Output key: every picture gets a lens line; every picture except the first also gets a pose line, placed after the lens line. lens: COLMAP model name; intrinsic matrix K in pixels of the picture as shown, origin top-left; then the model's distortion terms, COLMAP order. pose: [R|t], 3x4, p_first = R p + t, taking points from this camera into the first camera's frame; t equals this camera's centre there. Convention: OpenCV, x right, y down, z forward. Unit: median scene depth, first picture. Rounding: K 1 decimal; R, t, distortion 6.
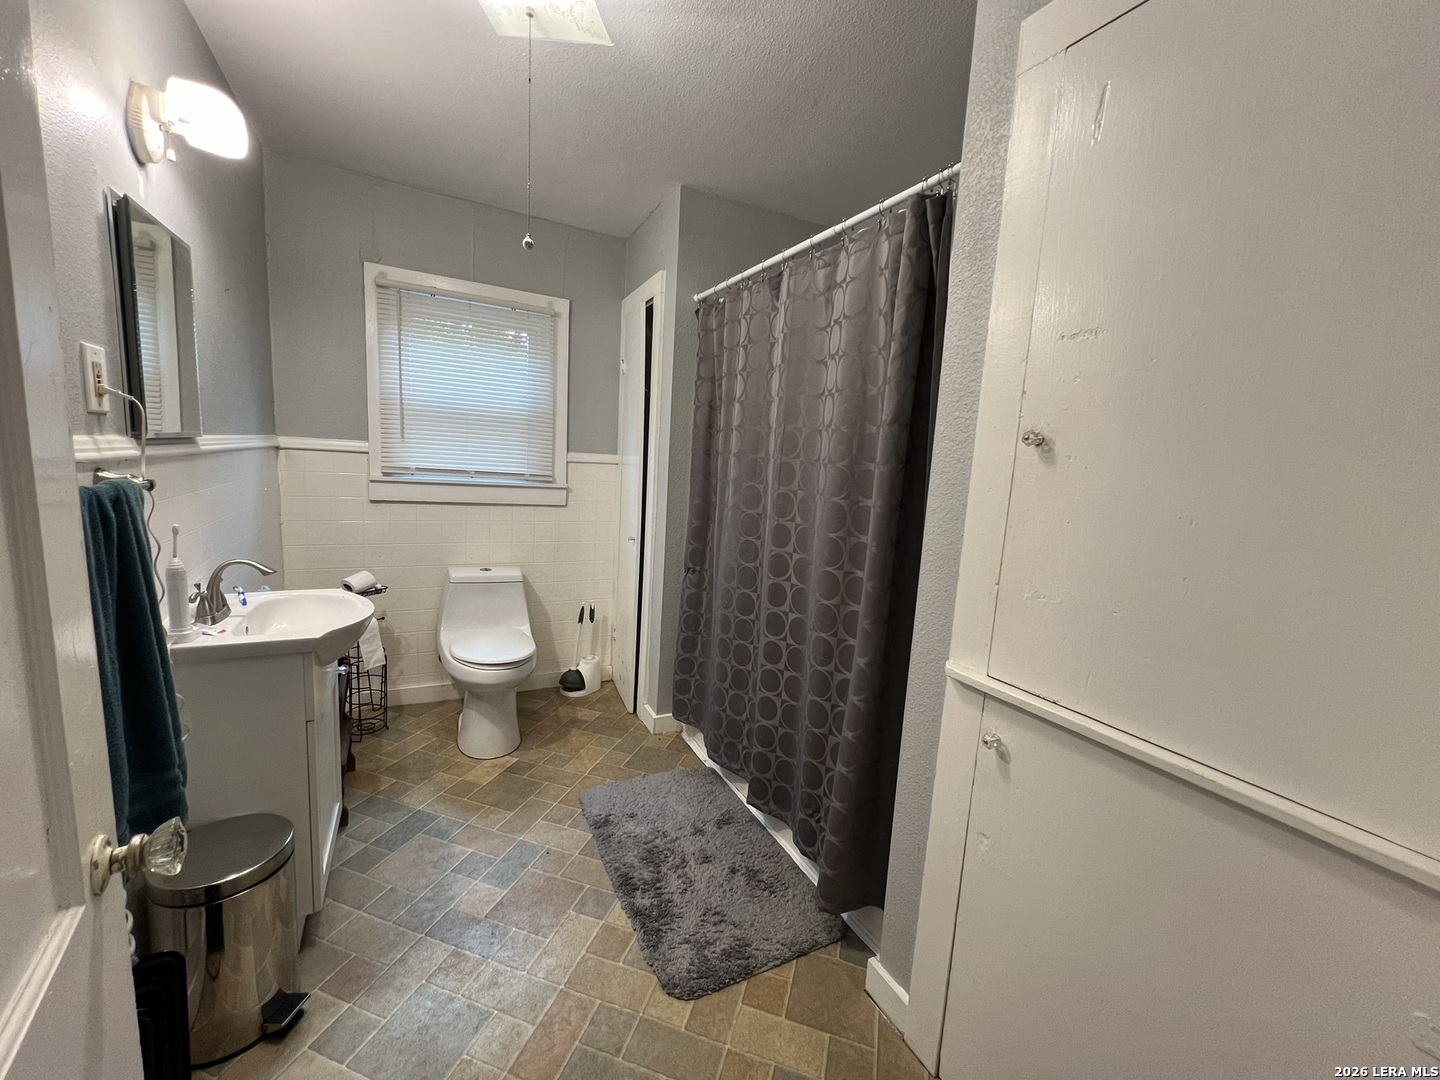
lens RADIAL K [[576.4, 0, 719.7], [0, 576.4, 538.7], [0, 0, 1]] dist [-0.003144, 0.000281]
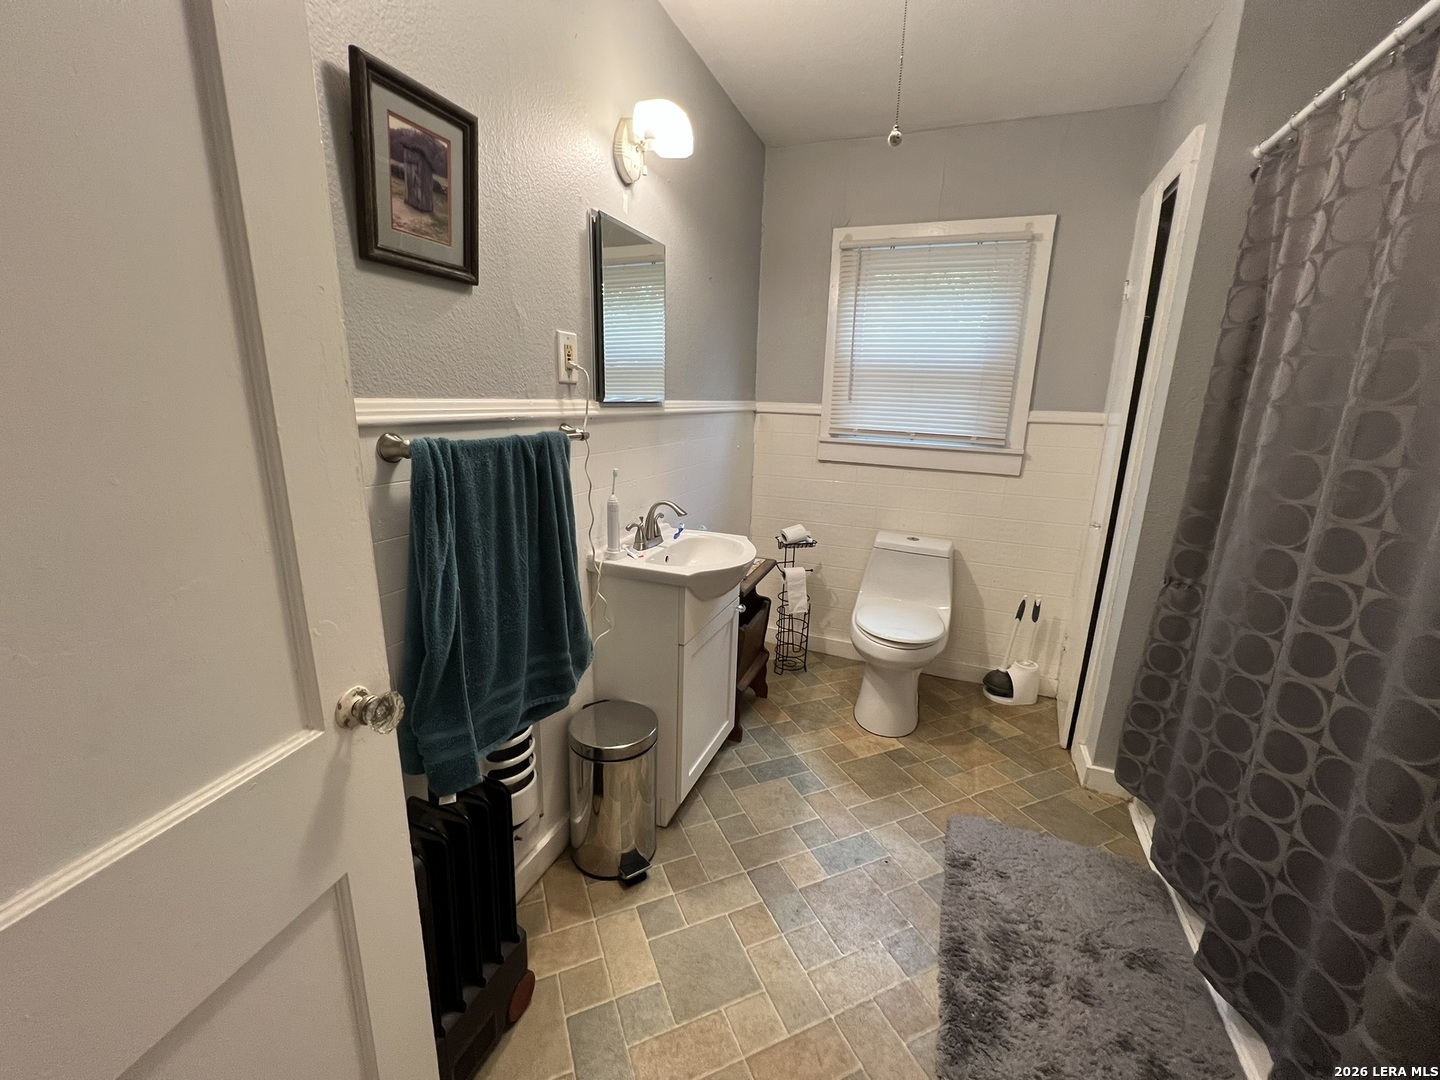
lens RADIAL K [[576.4, 0, 721.4], [0, 576.4, 537.8], [0, 0, 1]] dist [-0.003144, 0.000281]
pose [[0.653516, 0.137765, -0.744270, 0.120529], [-0.097682, 0.990425, 0.097557, -0.012672], [0.750583, 0.008947, 0.660716, 0.199555]]
